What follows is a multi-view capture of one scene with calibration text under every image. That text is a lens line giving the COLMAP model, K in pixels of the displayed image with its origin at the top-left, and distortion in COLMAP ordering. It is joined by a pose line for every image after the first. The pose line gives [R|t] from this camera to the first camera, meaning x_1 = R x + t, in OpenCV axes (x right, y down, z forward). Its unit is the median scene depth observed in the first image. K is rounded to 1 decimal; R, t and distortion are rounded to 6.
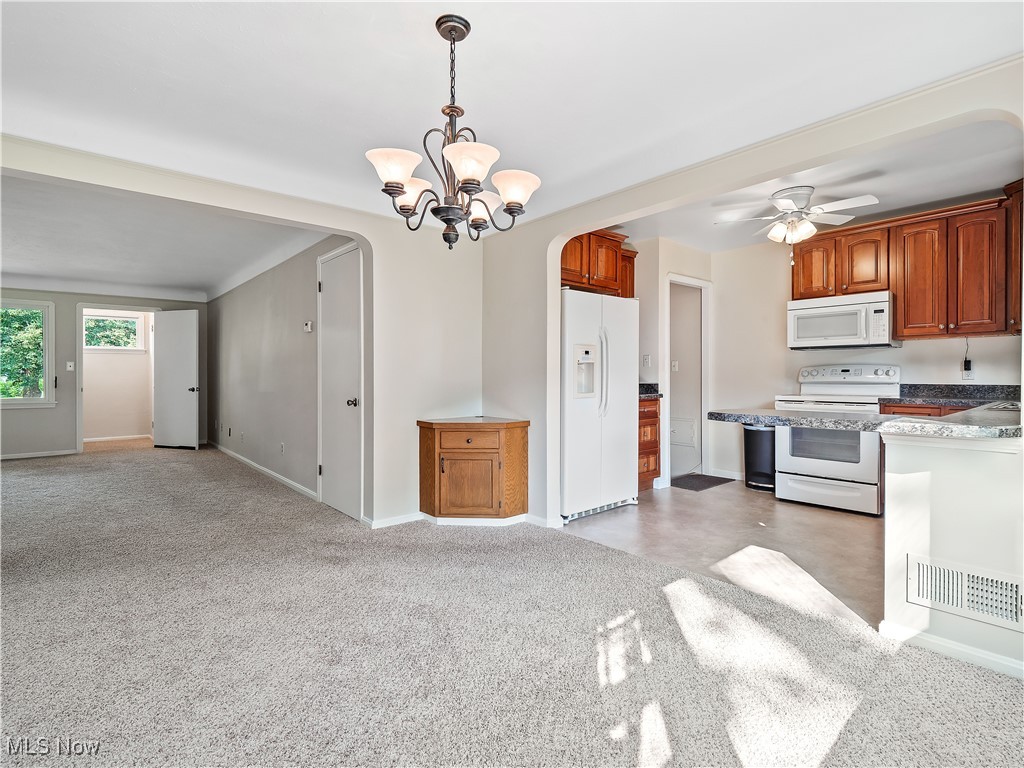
lens RADIAL K [[497.7, 0, 520.1], [0, 497.7, 379.0], [0, 0, 1]] dist [-0.005415, -0.002994]
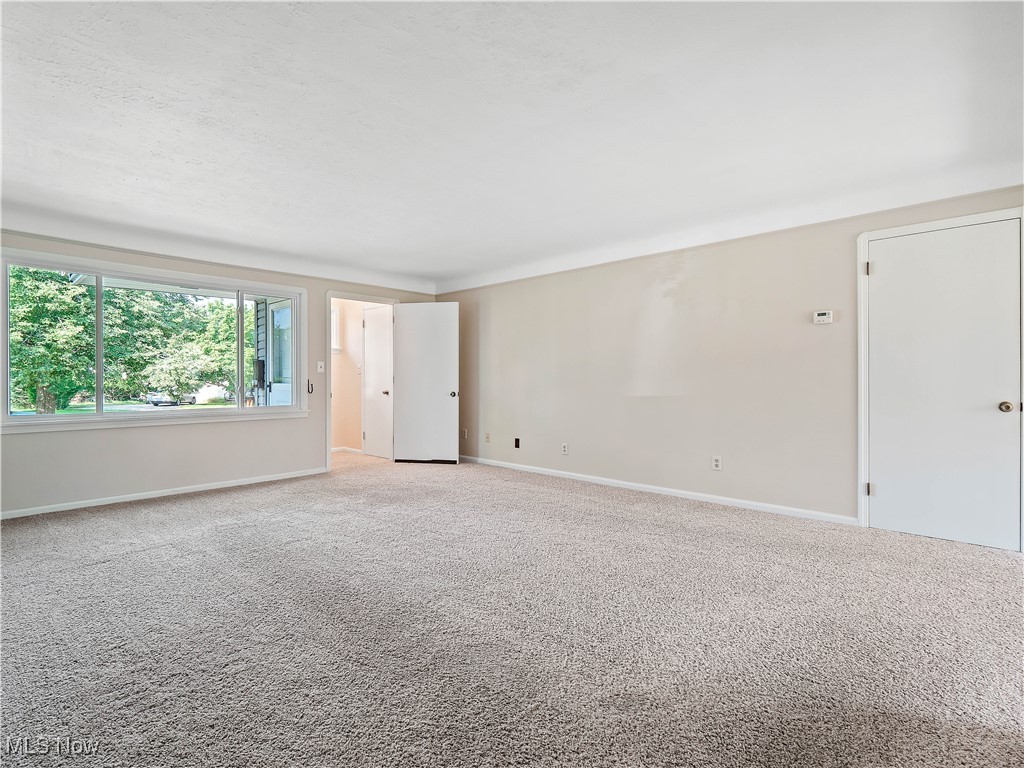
lens RADIAL K [[497.7, 0, 558.0], [0, 497.7, 387.0], [0, 0, 1]] dist [-0.005415, -0.002994]
pose [[0.993931, -0.004898, 0.109895, -0.571921], [0.004000, 0.999957, 0.008391, 0.002359], [-0.109931, -0.007901, 0.993908, 0.121134]]
